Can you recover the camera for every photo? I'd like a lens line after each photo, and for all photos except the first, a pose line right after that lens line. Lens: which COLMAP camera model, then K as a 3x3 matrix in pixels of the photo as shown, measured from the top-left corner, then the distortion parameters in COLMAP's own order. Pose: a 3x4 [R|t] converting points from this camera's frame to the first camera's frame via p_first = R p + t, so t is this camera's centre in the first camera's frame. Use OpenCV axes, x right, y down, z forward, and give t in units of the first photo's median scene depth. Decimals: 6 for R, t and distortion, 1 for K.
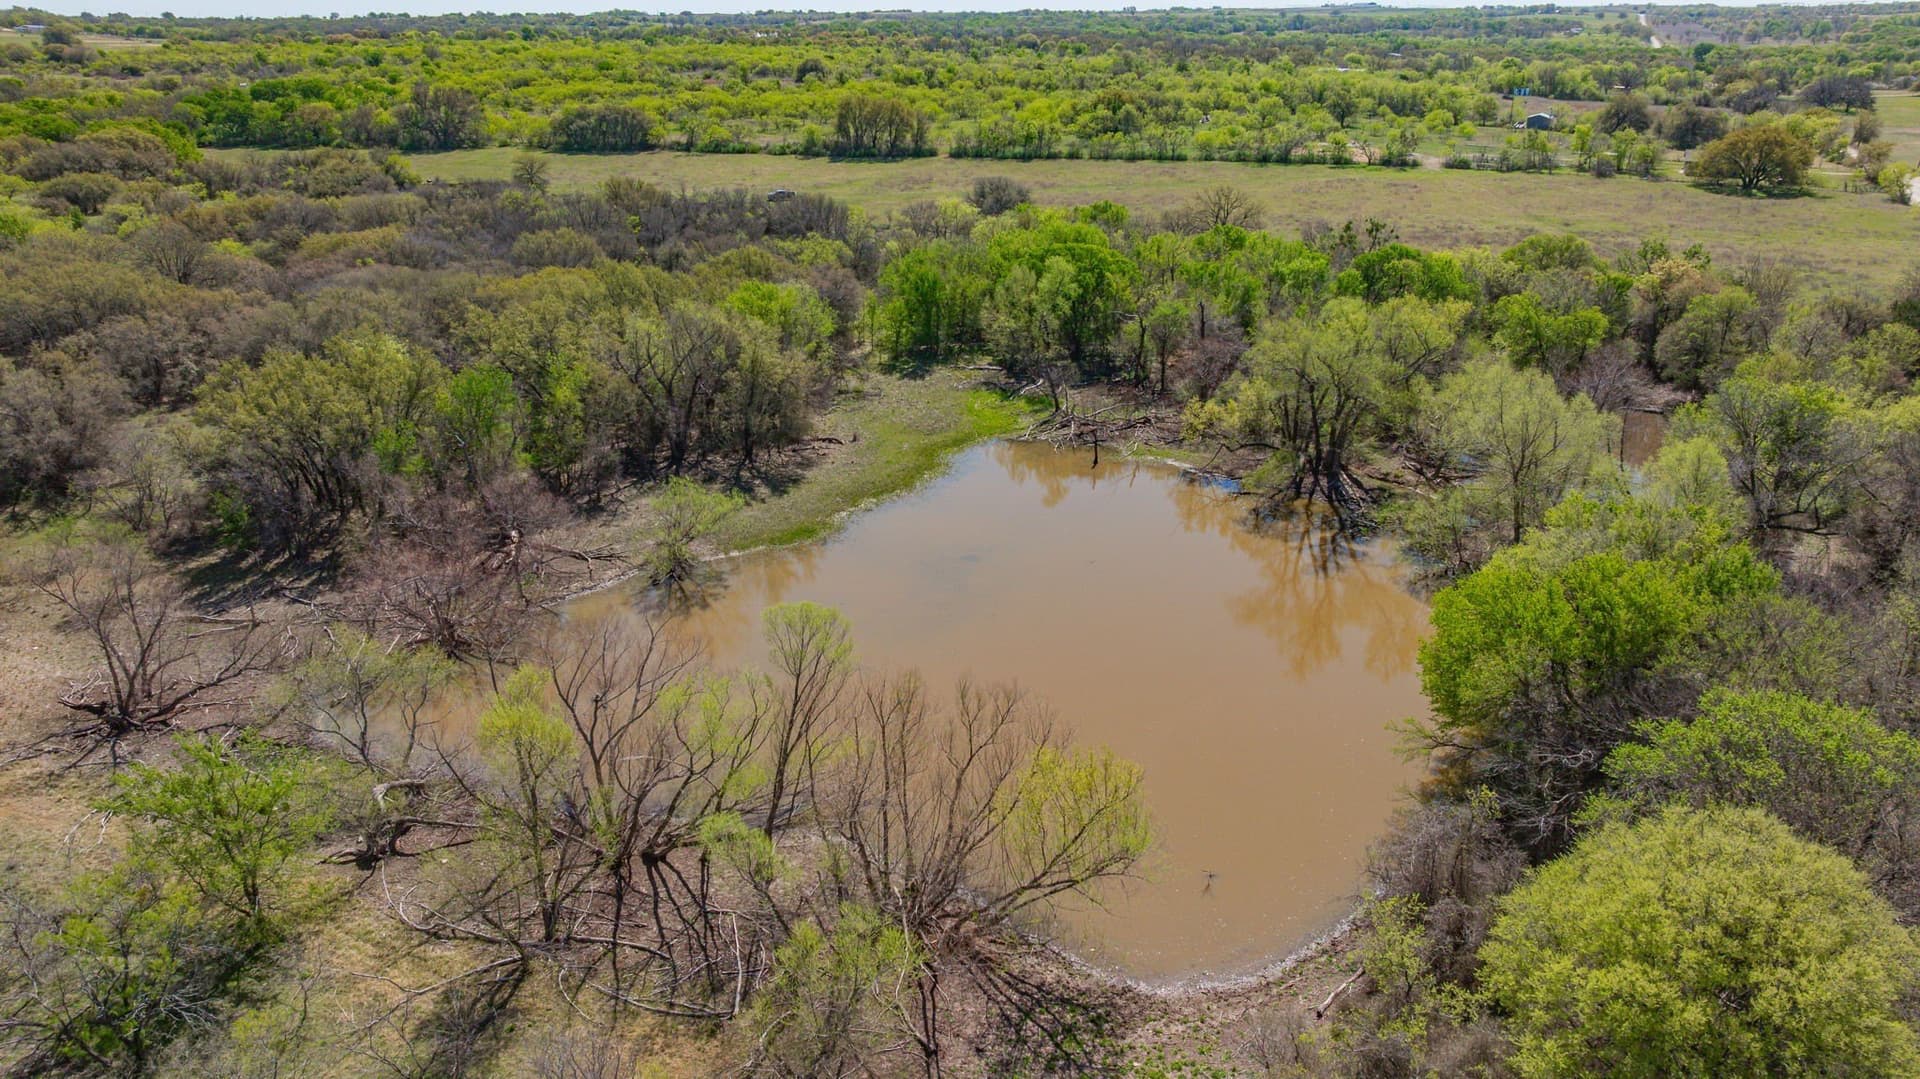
lens RADIAL K [[1351.1, 0, 960.0], [0, 1351.1, 539.5], [0, 0, 1]] dist [-0.017551, -0.002499]
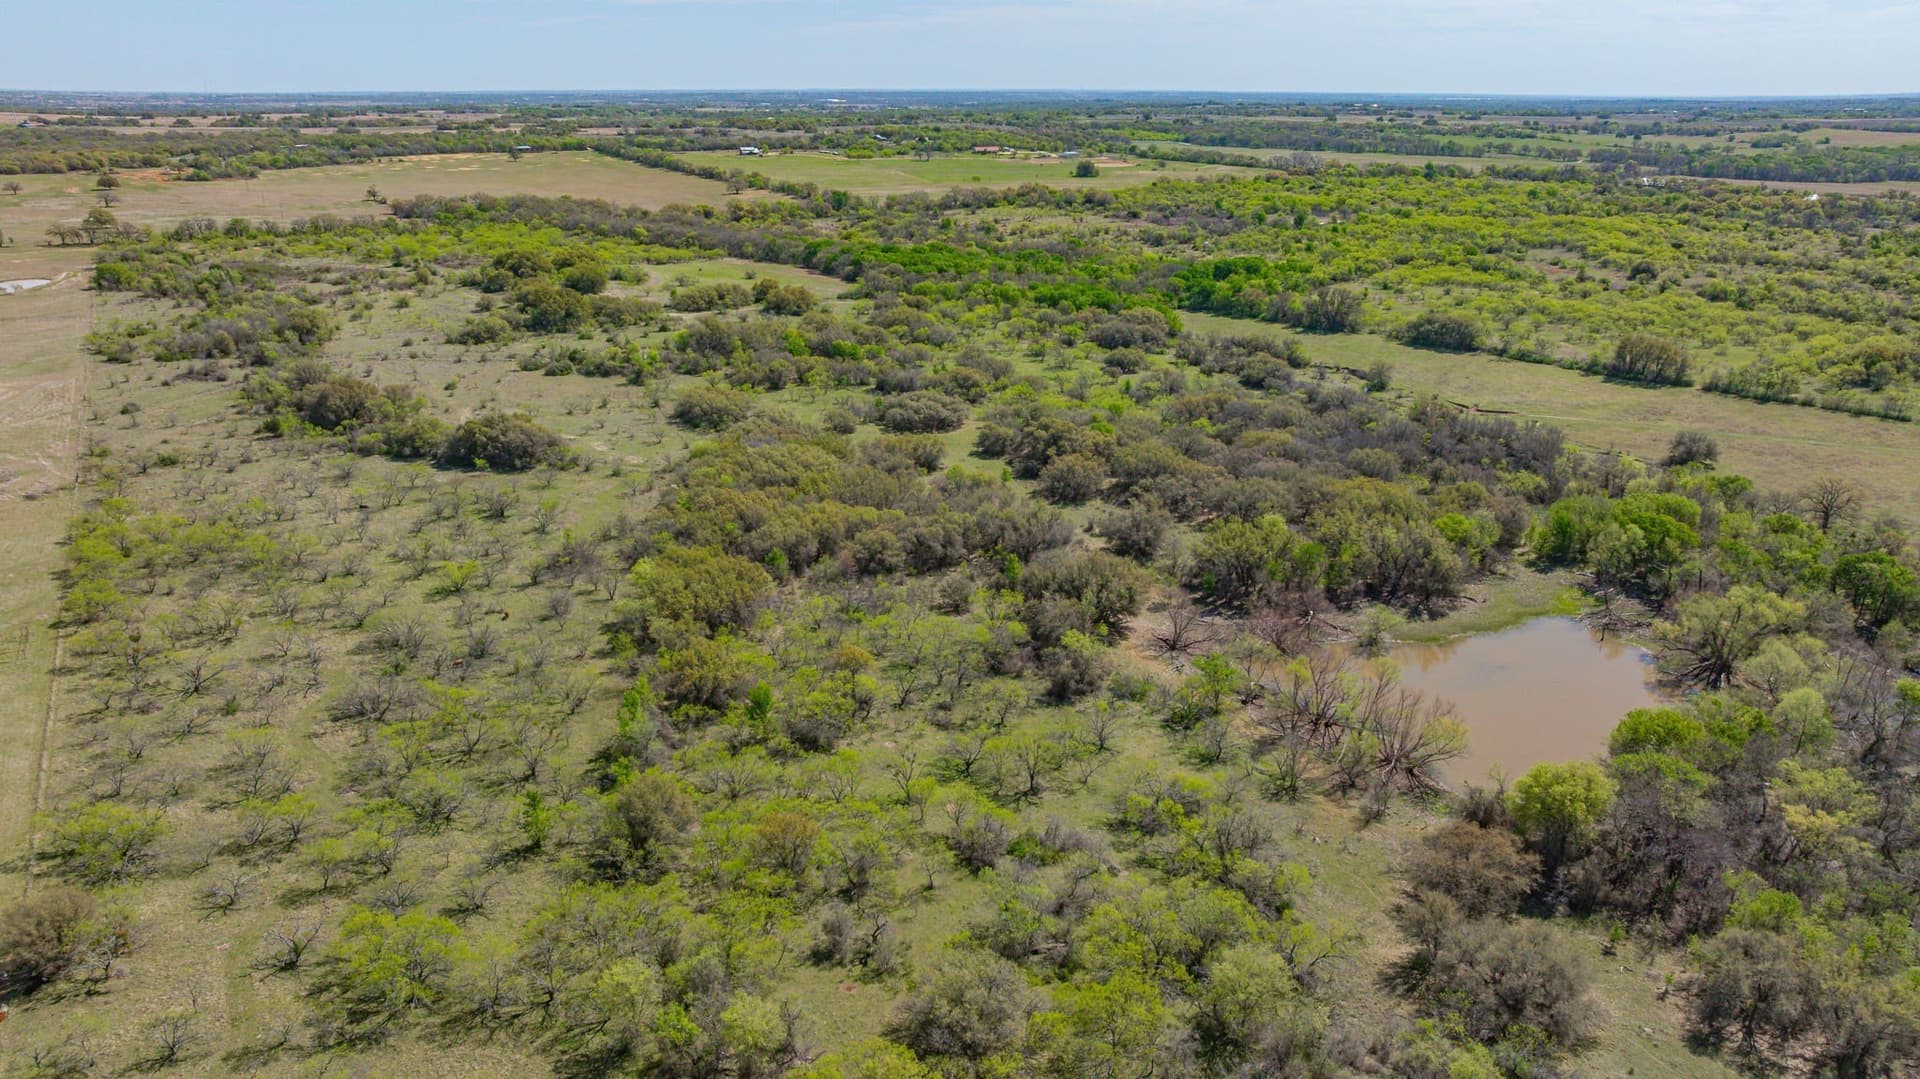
lens RADIAL K [[1345.9, 0, 966.8], [0, 1345.9, 539.4], [0, 0, 1]] dist [-0.059831, 0.067045]
pose [[0.812388, 0.191625, -0.550732, 0.201275], [-0.217073, 0.975963, 0.019377, -0.018715], [0.541207, 0.103807, 0.834457, -0.584889]]
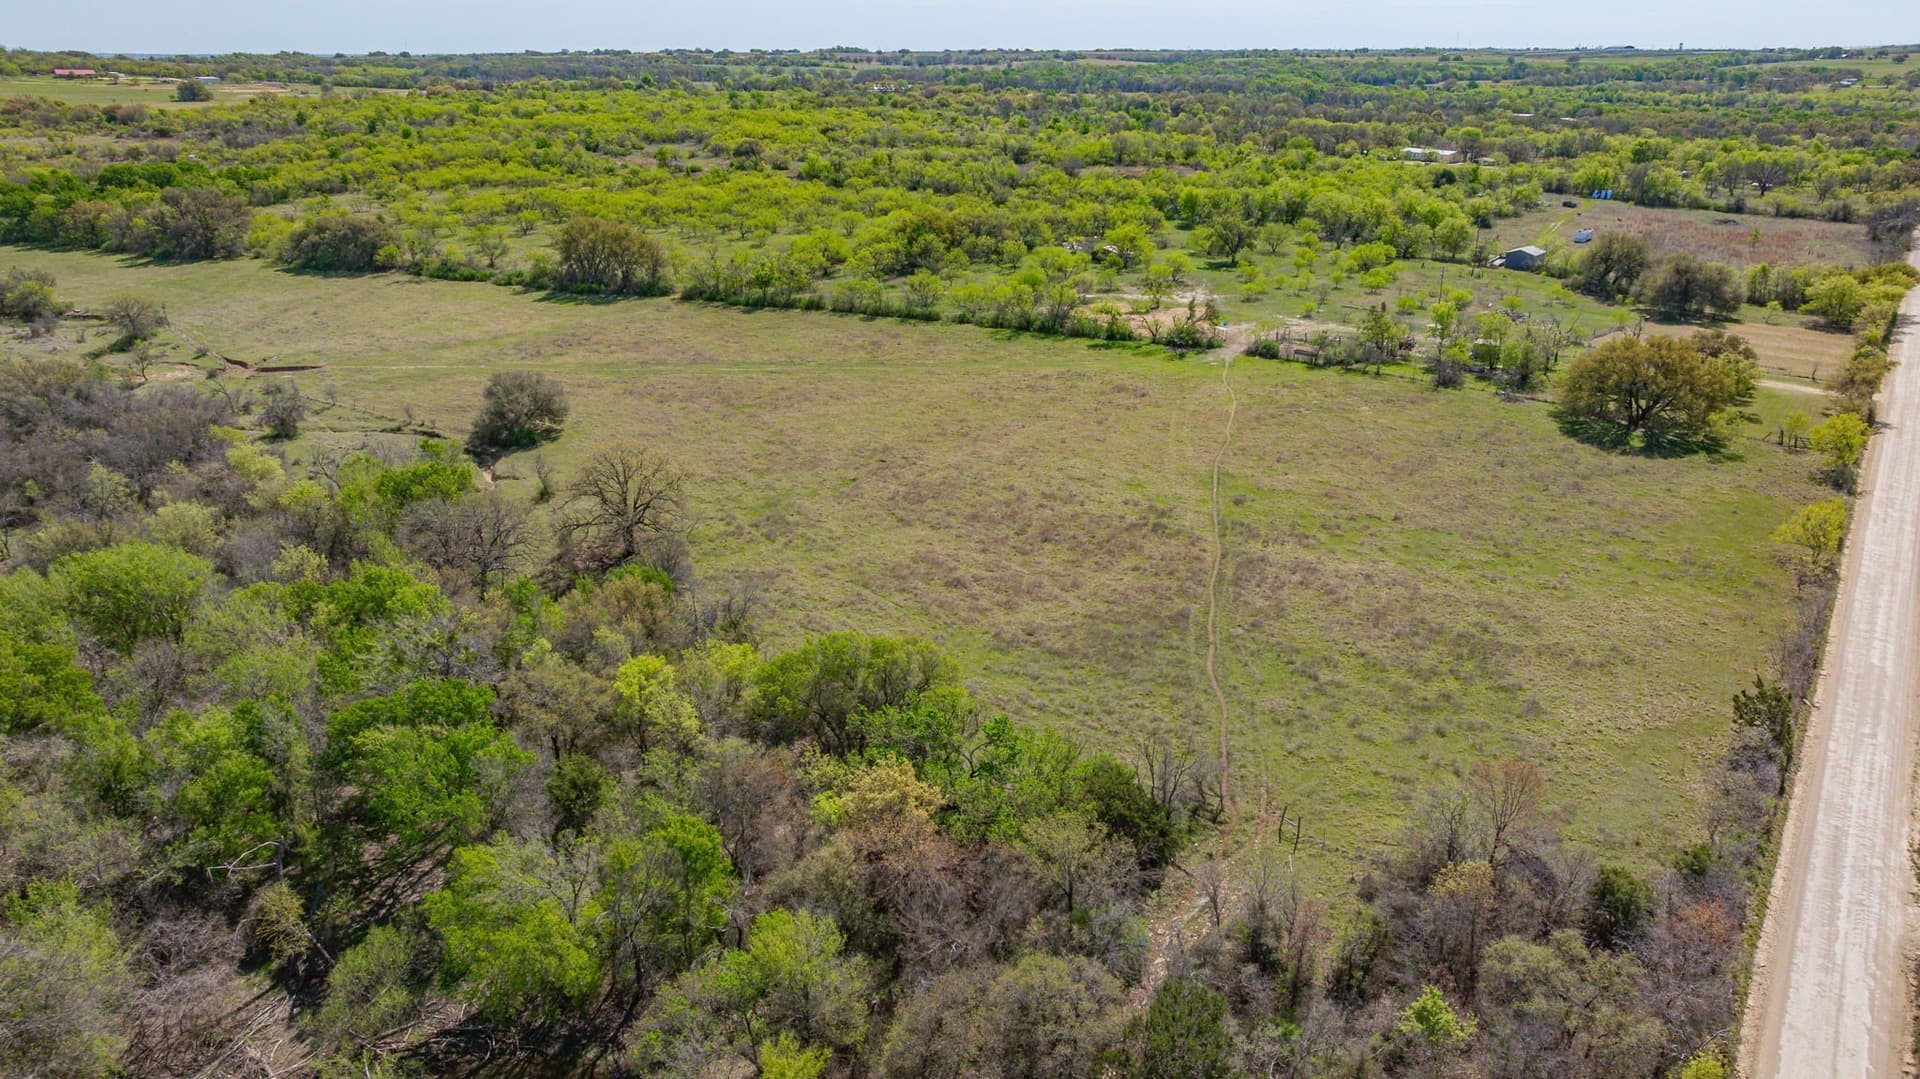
lens RADIAL K [[1371.6, 0, 960.0], [0, 1371.6, 539.5], [0, 0, 1]] dist [0.001967, 0.004547]
pose [[0.983269, 0.065156, -0.170108, 0.407644], [-0.069716, 0.997347, -0.020963, -0.181418], [0.168290, 0.032472, 0.985203, 0.307376]]
